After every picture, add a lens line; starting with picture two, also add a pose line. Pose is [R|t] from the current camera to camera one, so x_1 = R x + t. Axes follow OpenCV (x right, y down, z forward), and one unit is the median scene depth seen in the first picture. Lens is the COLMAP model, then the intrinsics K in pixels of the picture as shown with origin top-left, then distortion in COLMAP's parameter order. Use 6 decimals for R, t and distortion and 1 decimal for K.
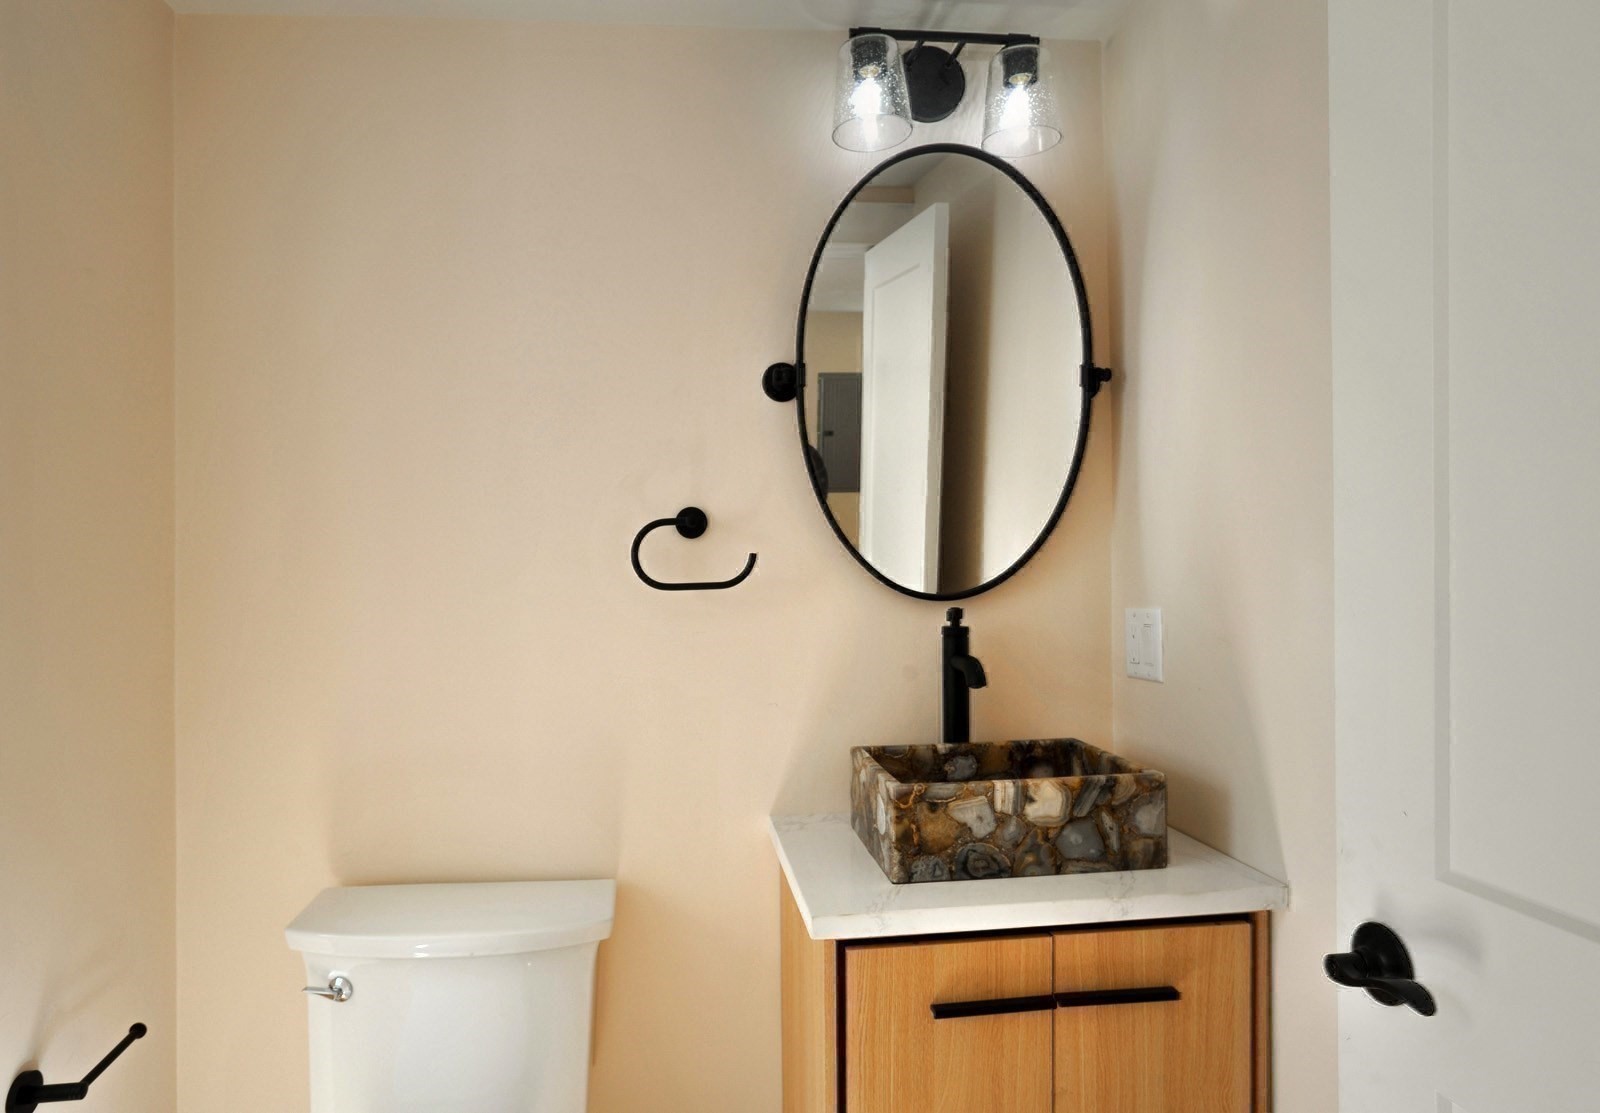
lens RADIAL K [[1178.1, 0, 800.0], [0, 1178.1, 556.5], [0, 0, 1]] dist [-0.075064, 0.124696]
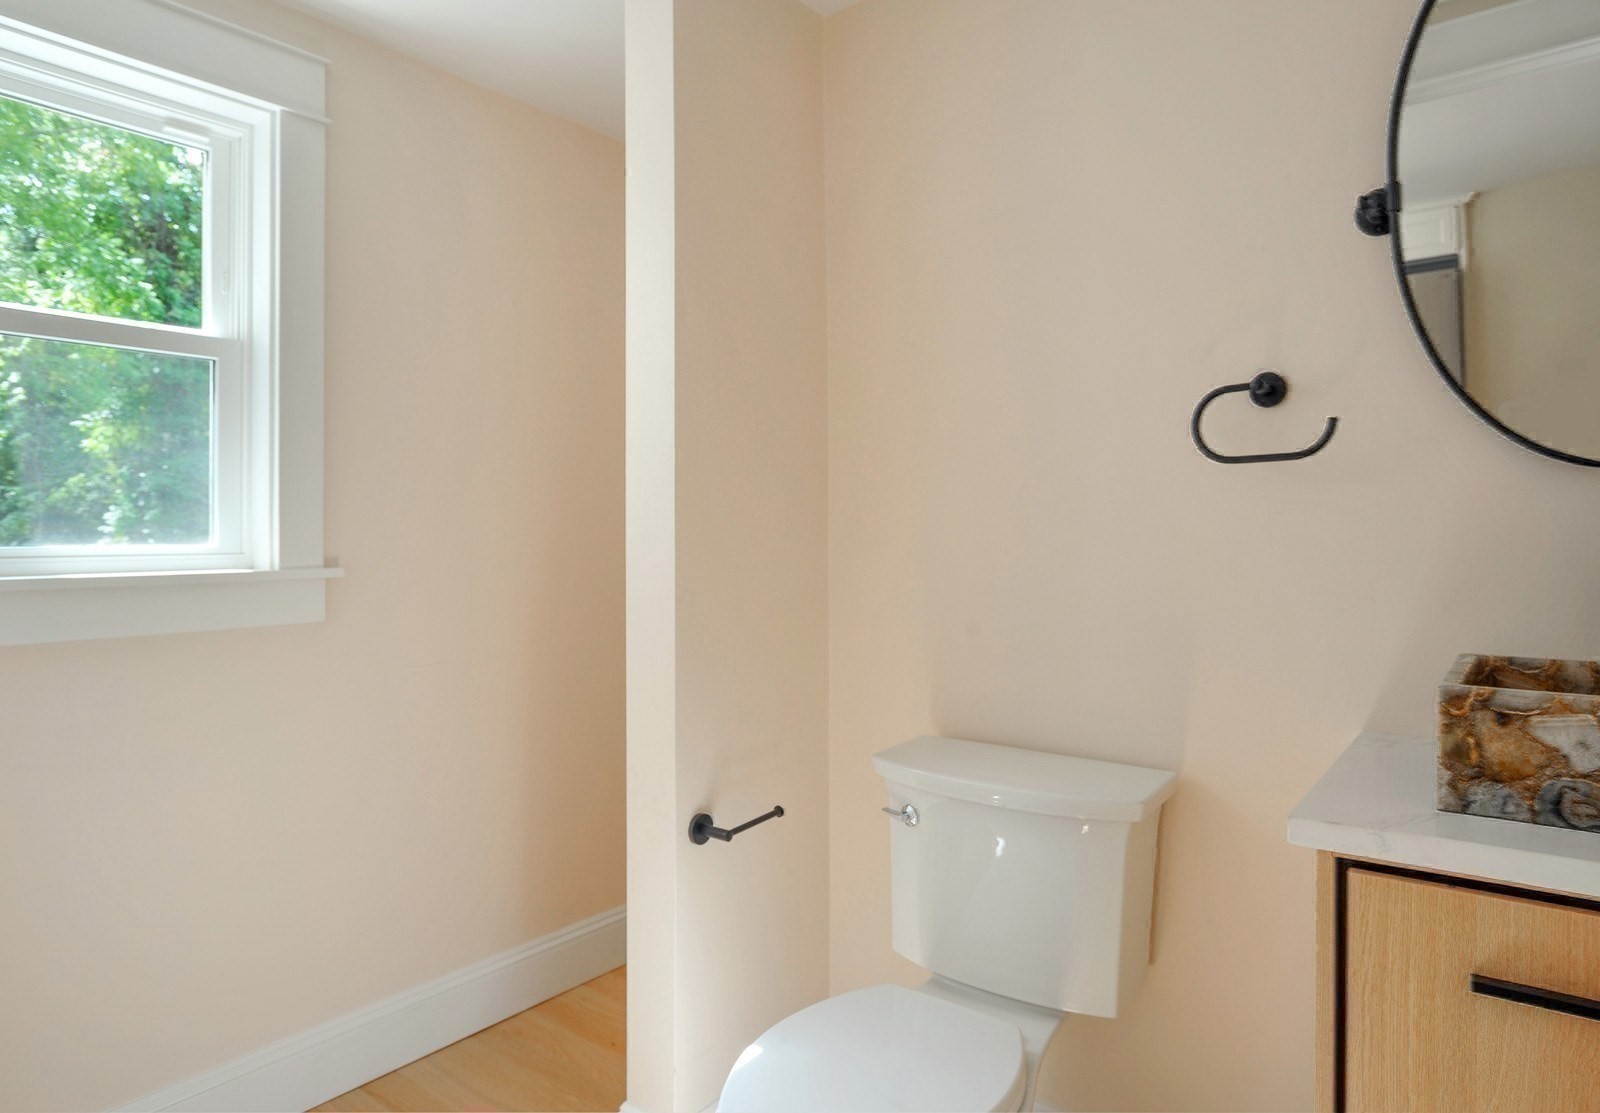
lens RADIAL K [[1178.1, 0, 800.0], [0, 1178.1, 556.5], [0, 0, 1]] dist [-0.075064, 0.124696]
pose [[0.646724, 0.009457, -0.762666, 0.393494], [-0.021575, 0.999750, -0.005898, 0.123020], [0.762419, 0.020269, 0.646766, 0.165722]]
